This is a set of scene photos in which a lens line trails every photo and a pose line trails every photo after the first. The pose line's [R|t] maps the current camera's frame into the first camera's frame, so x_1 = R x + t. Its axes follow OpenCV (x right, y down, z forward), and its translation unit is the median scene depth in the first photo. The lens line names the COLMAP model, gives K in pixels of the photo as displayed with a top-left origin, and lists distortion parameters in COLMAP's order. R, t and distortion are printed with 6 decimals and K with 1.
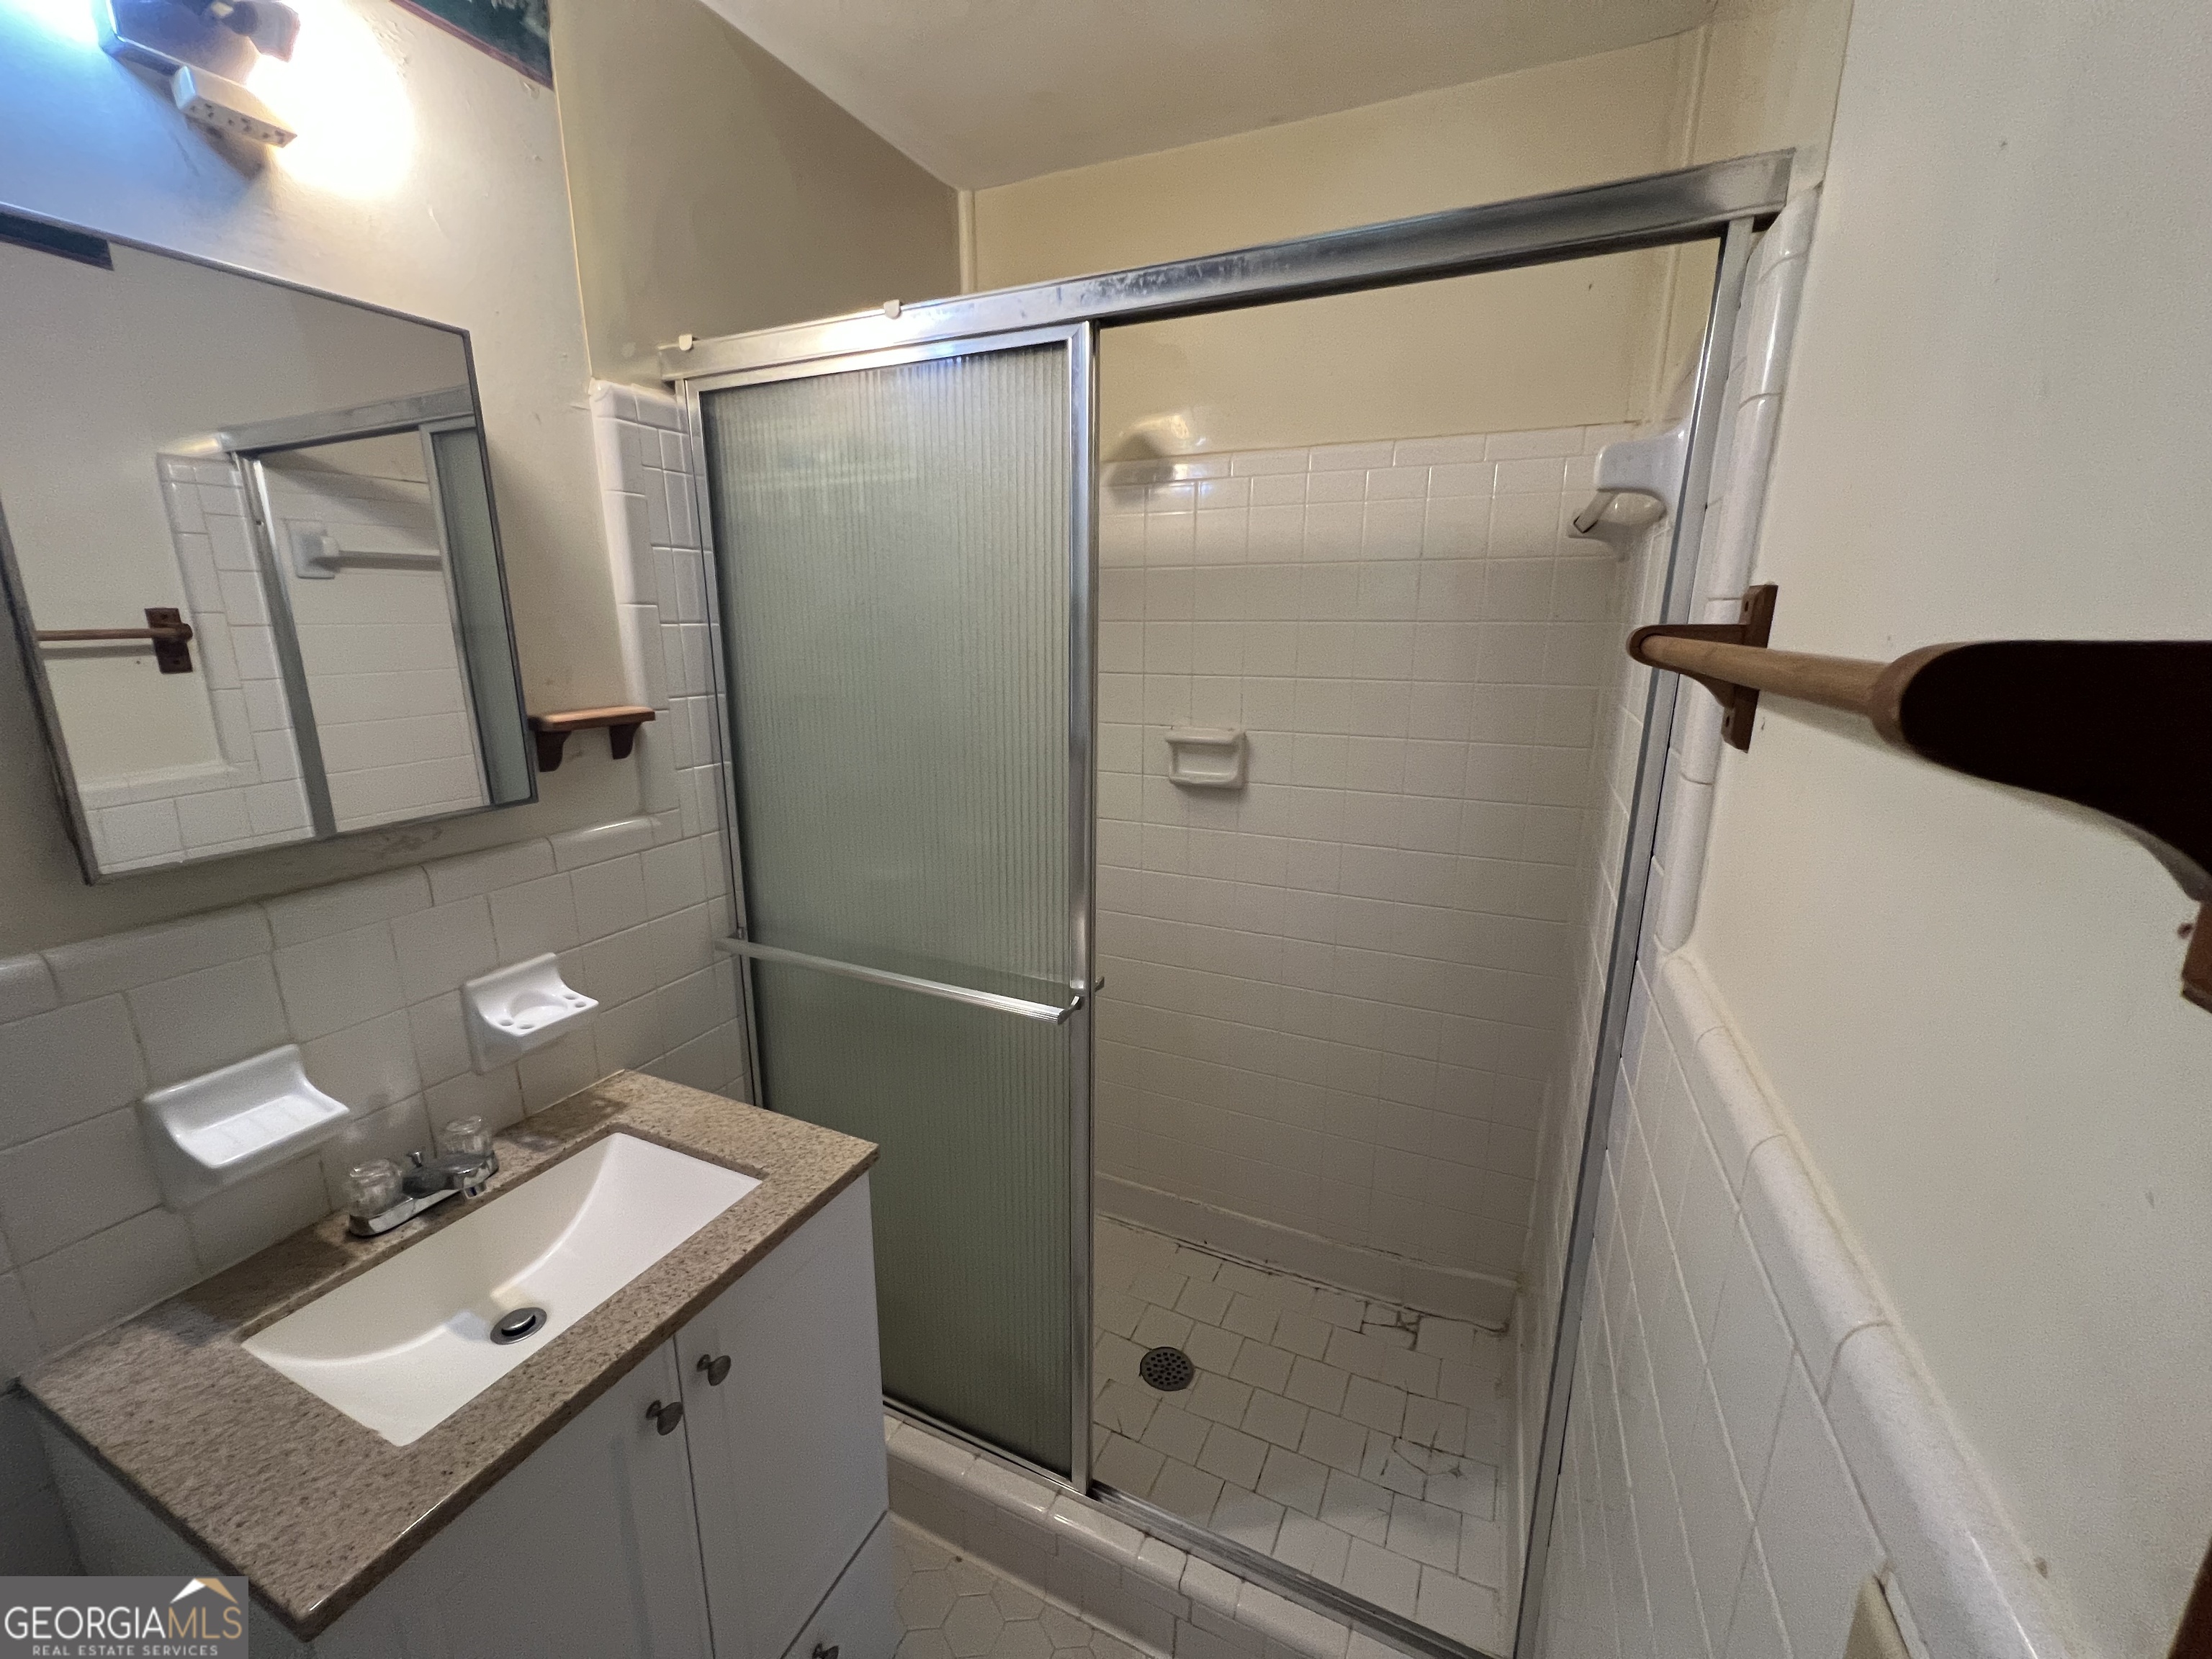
lens RADIAL K [[886.4, 0, 1101.1], [0, 886.4, 827.7], [0, 0, 1]] dist [-0.002670, 0.000841]
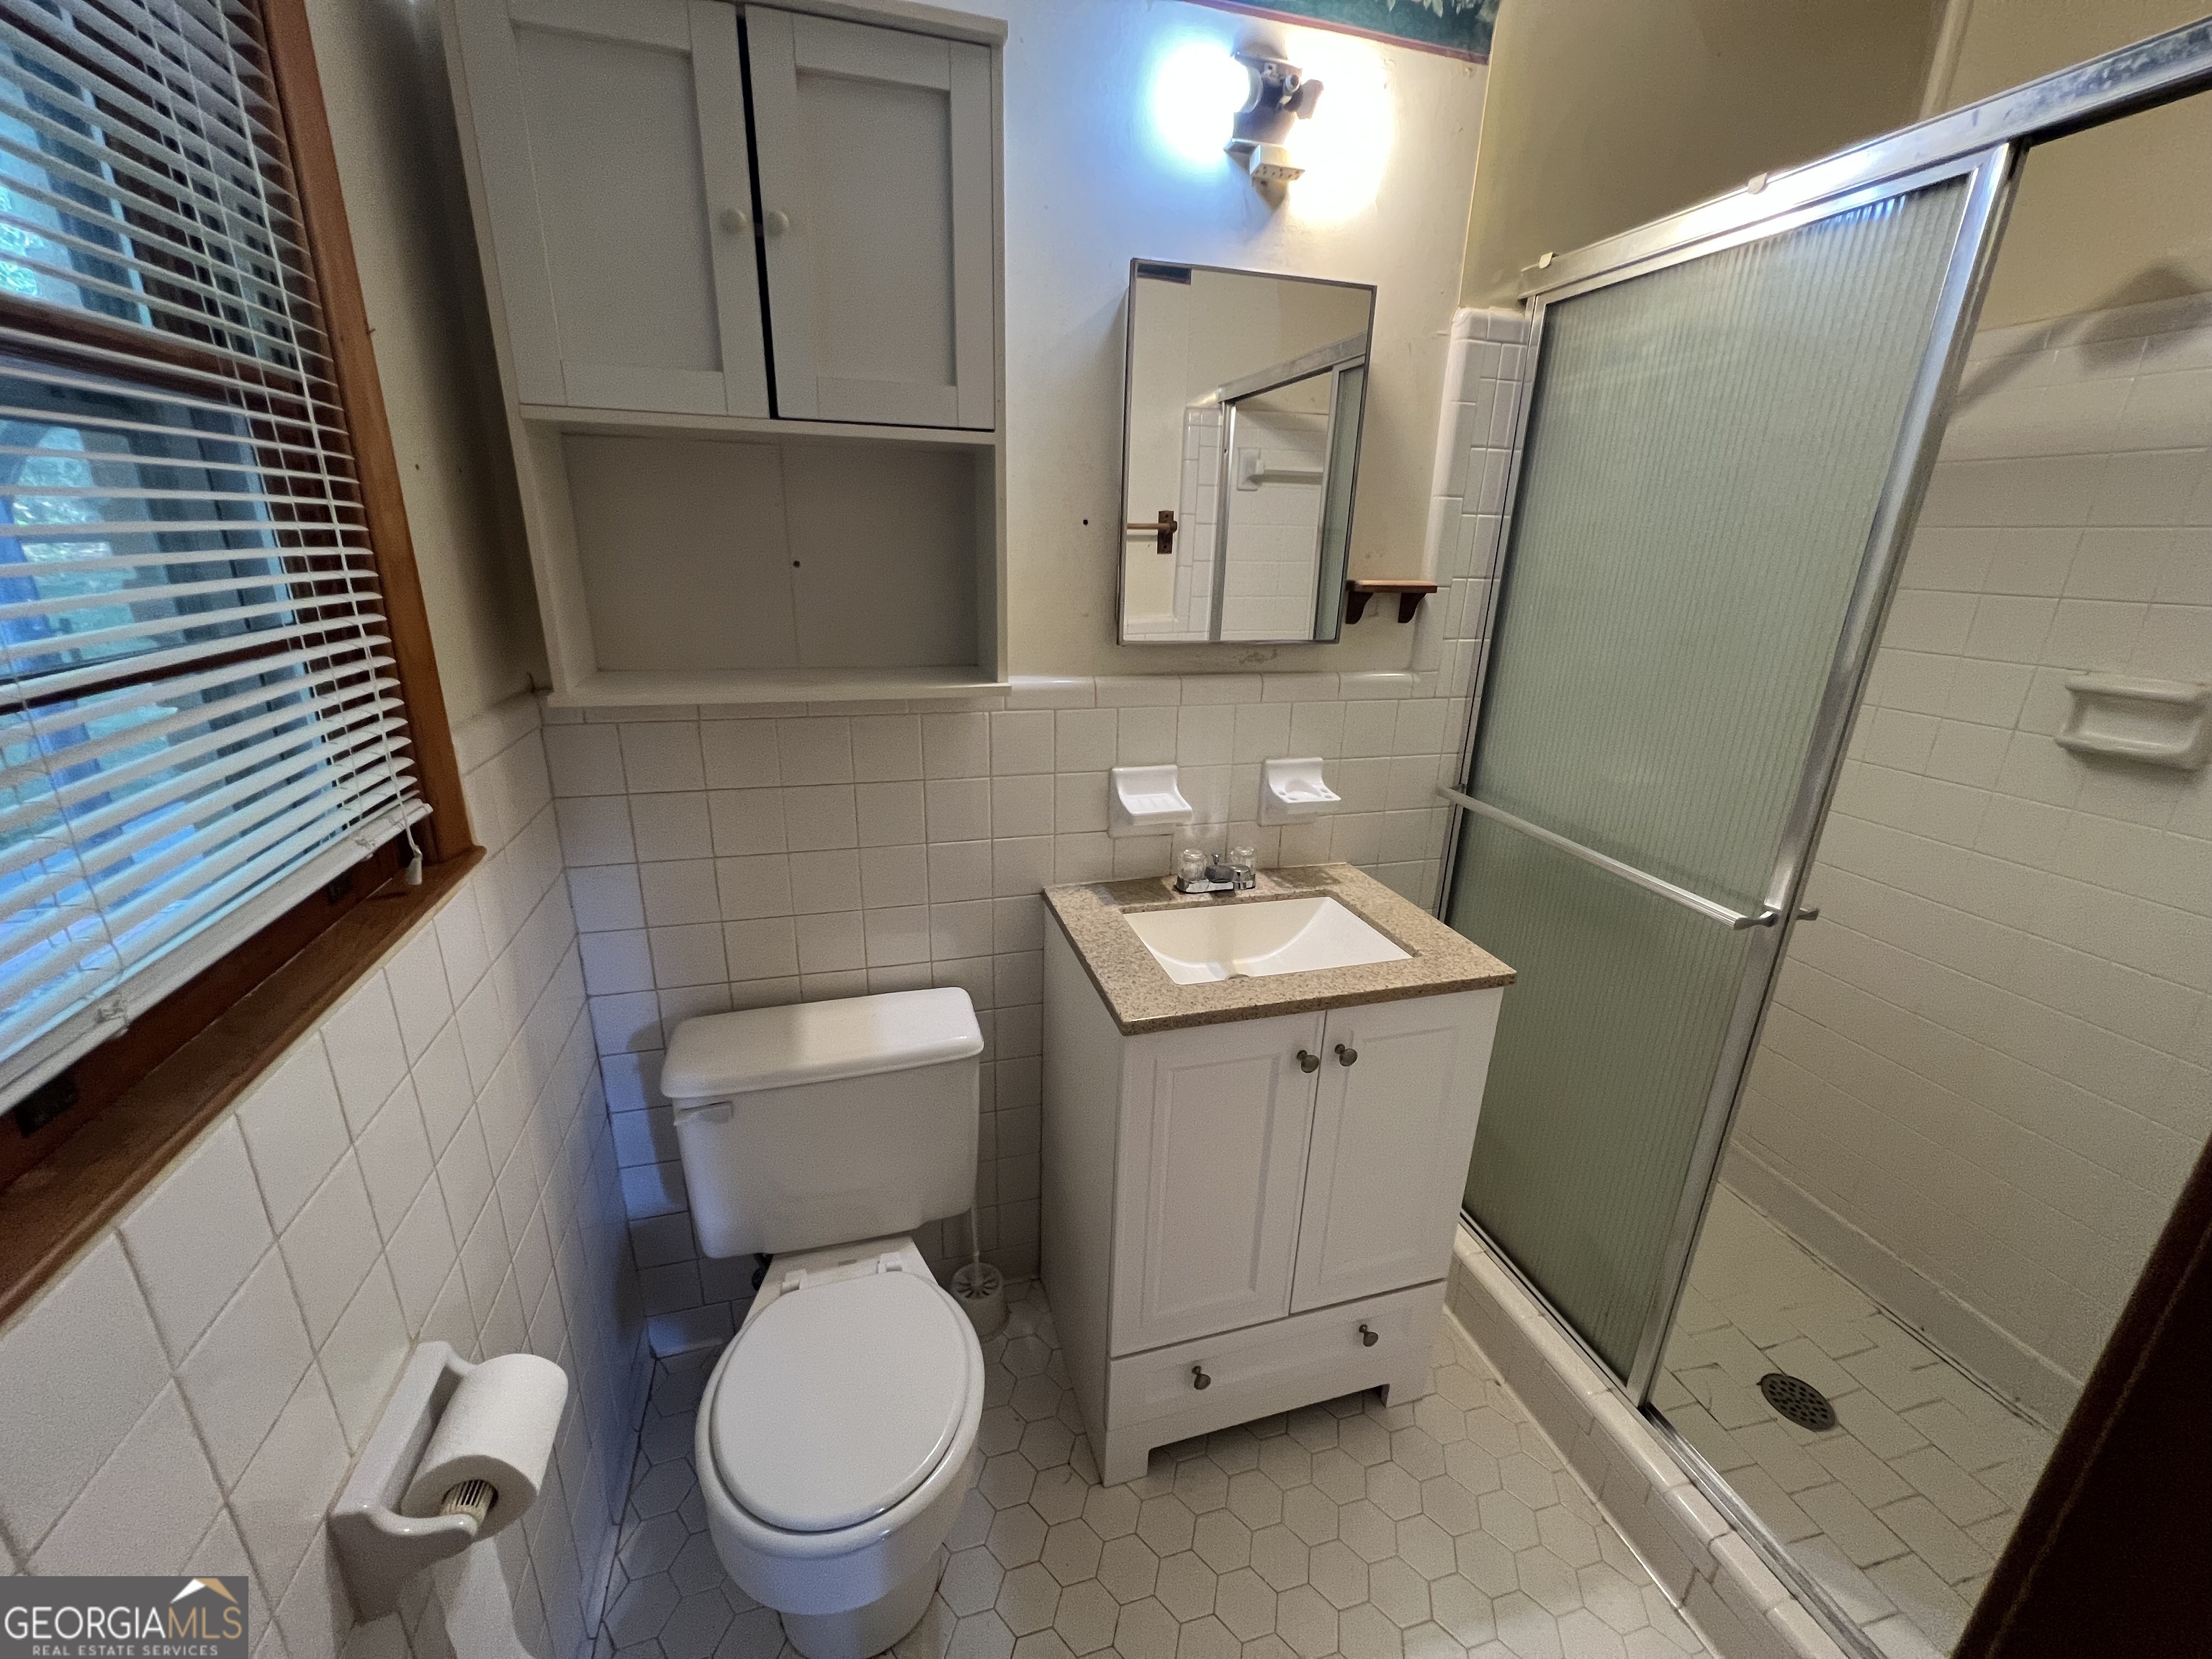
lens RADIAL K [[886.4, 0, 1103.2], [0, 886.4, 828.0], [0, 0, 1]] dist [-0.002670, 0.000841]
pose [[0.656251, 0.251089, -0.711540, 0.161129], [-0.198494, 0.967242, 0.158251, 0.097420], [0.727966, 0.037384, 0.684593, -0.179019]]
